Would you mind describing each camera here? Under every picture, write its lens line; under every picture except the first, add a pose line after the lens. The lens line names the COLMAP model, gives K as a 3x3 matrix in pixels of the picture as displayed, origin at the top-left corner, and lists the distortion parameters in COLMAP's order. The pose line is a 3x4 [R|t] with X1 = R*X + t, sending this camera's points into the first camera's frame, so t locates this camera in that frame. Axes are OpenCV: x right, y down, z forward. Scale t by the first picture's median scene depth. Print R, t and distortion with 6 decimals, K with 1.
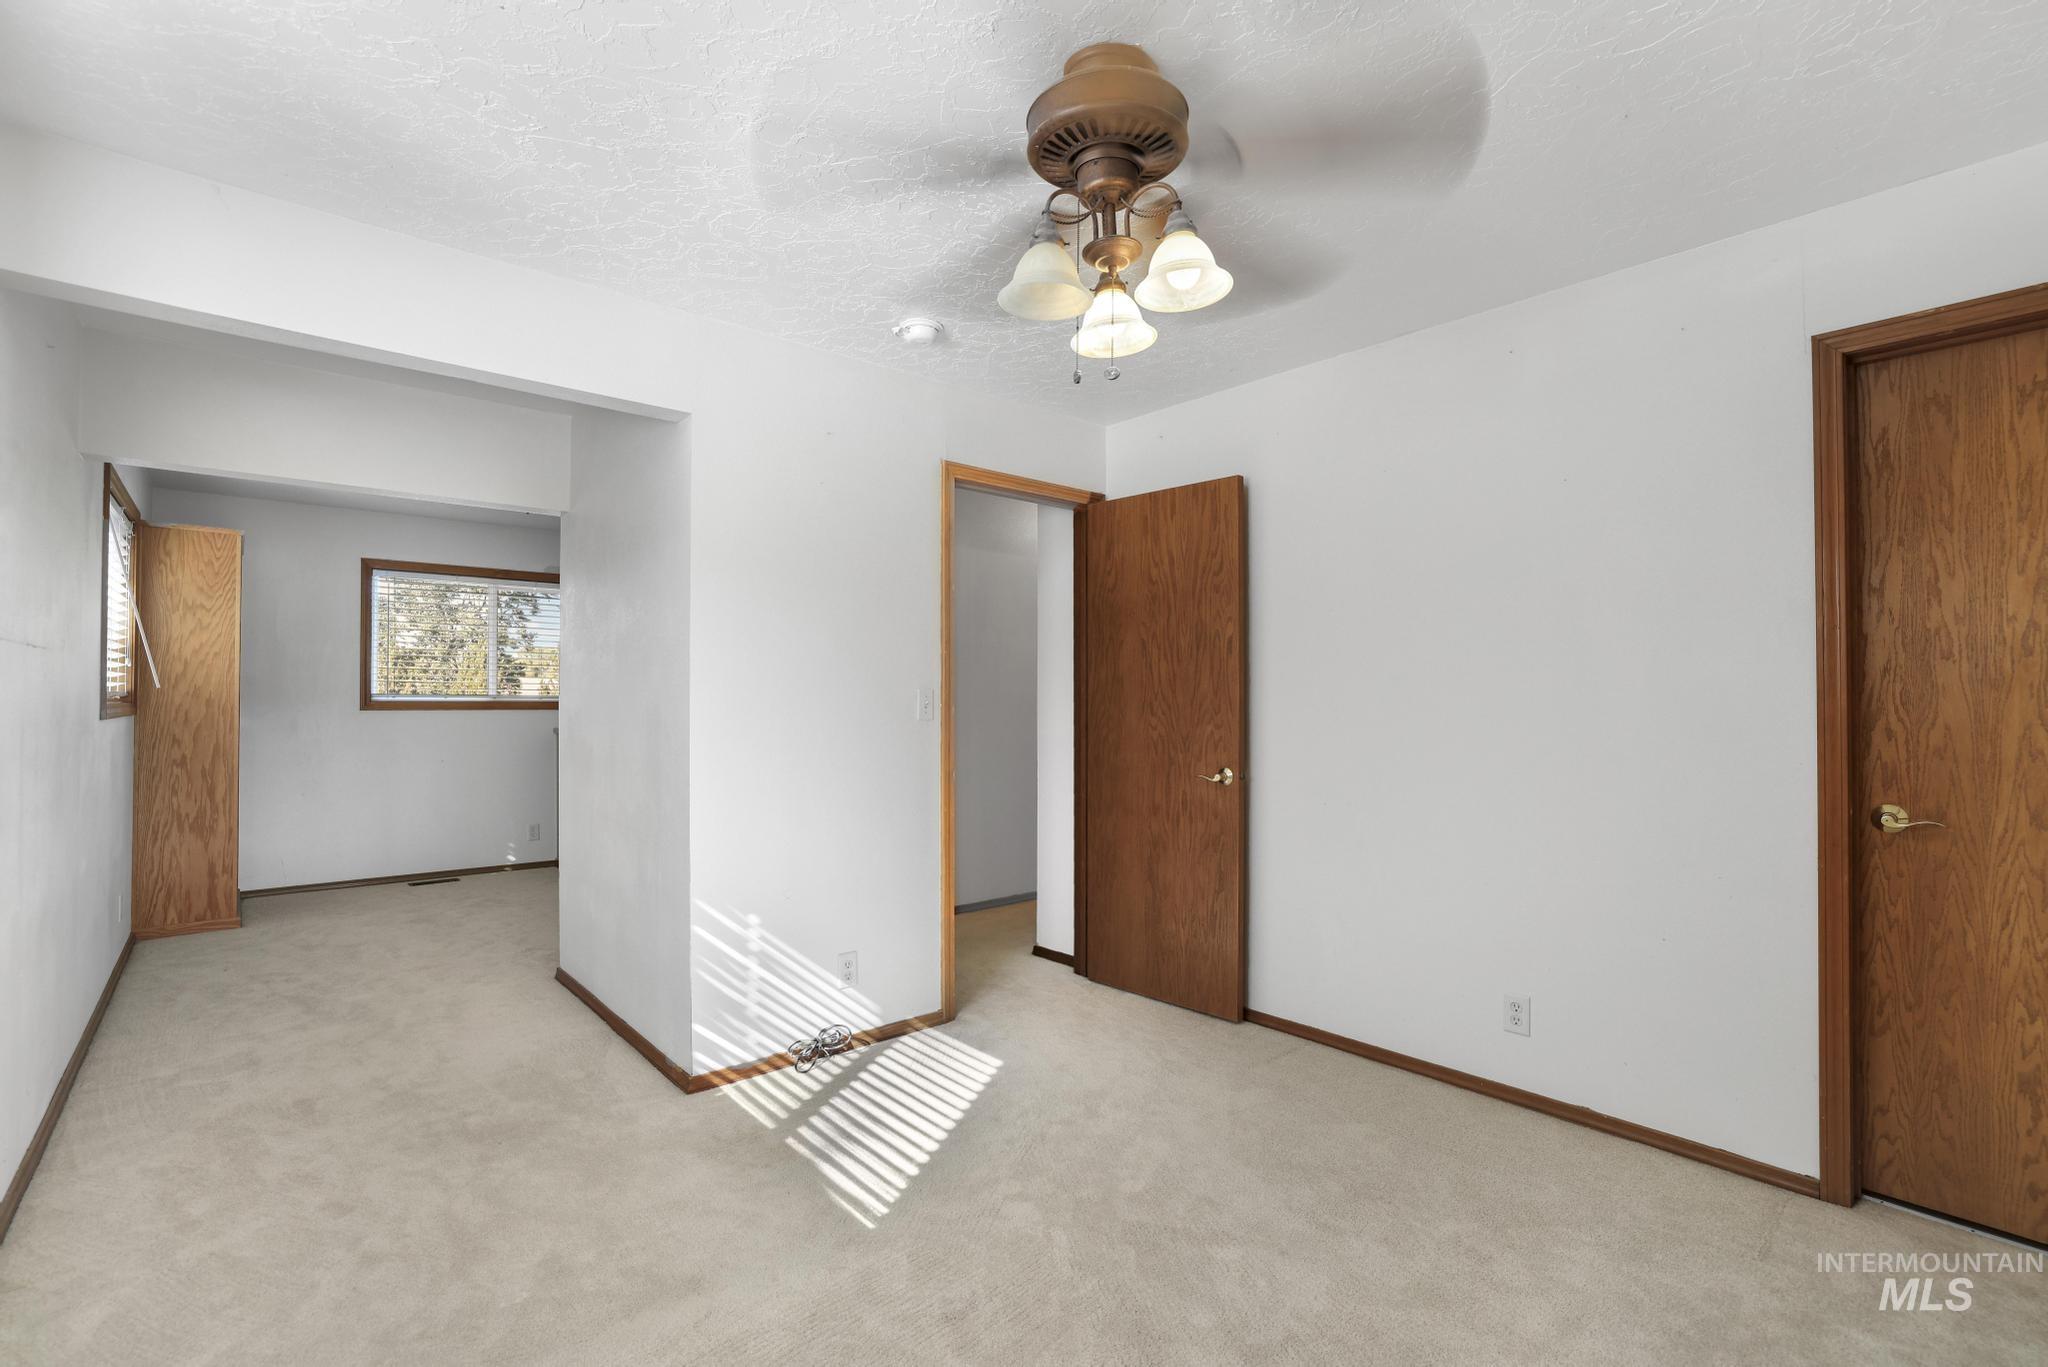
lens RADIAL K [[901.0, 0, 1026.6], [0, 901.0, 701.2], [0, 0, 1]] dist [-0.043738, 0.018487]
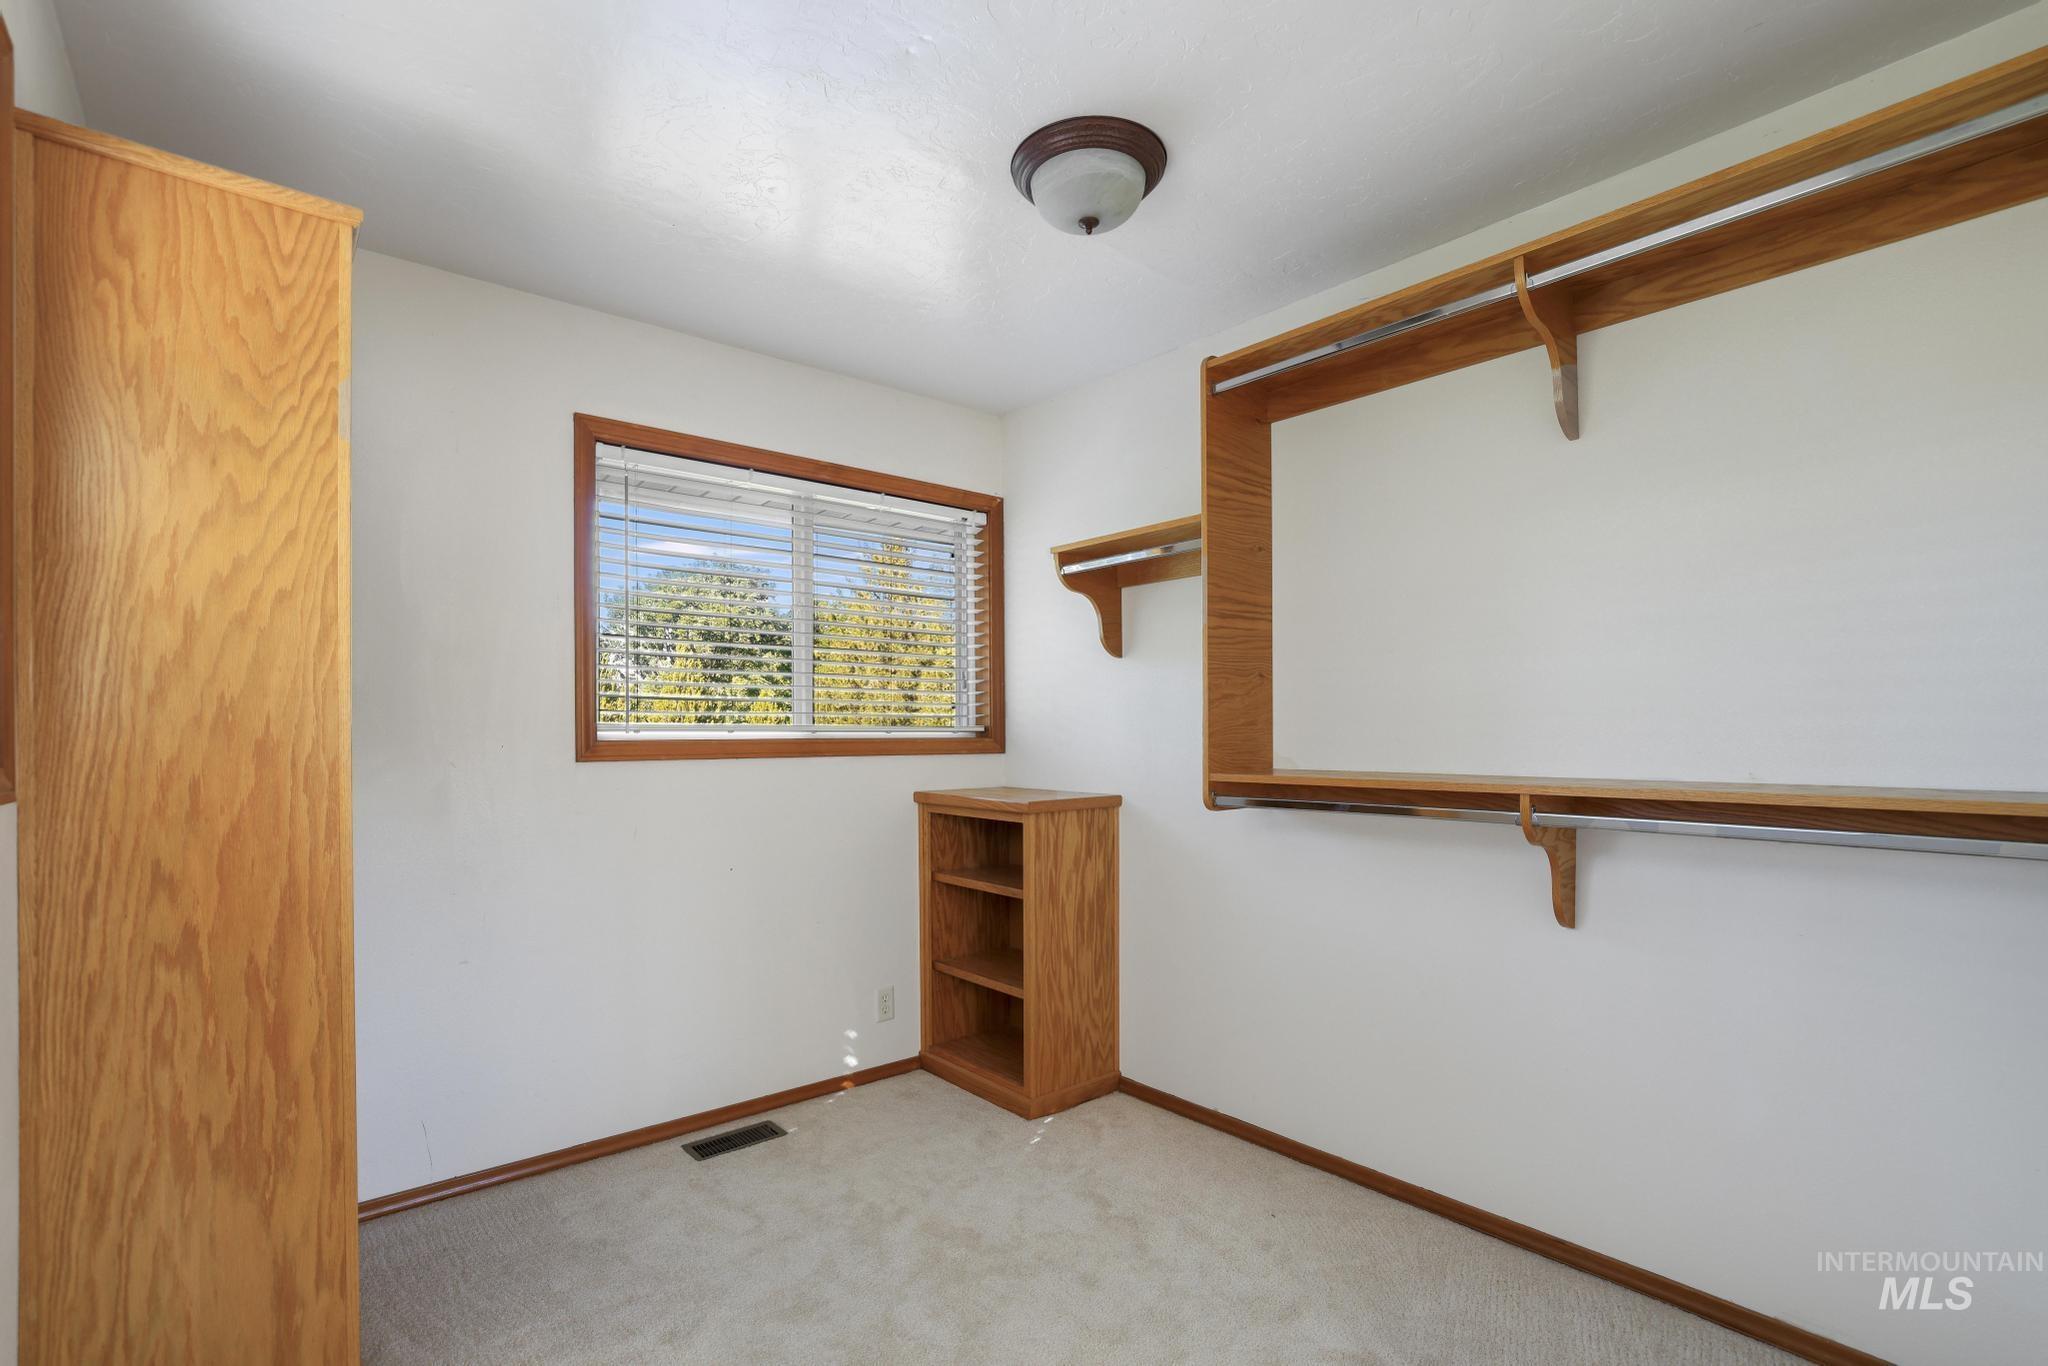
lens RADIAL K [[941.7, 0, 1022.7], [0, 941.7, 749.2], [0, 0, 1]] dist [-0.009511, 0.000661]
pose [[0.999778, -0.004685, -0.020525, -0.659281], [0.005015, 0.999858, 0.016099, -0.003180], [0.020447, -0.016198, 0.999660, 0.679175]]
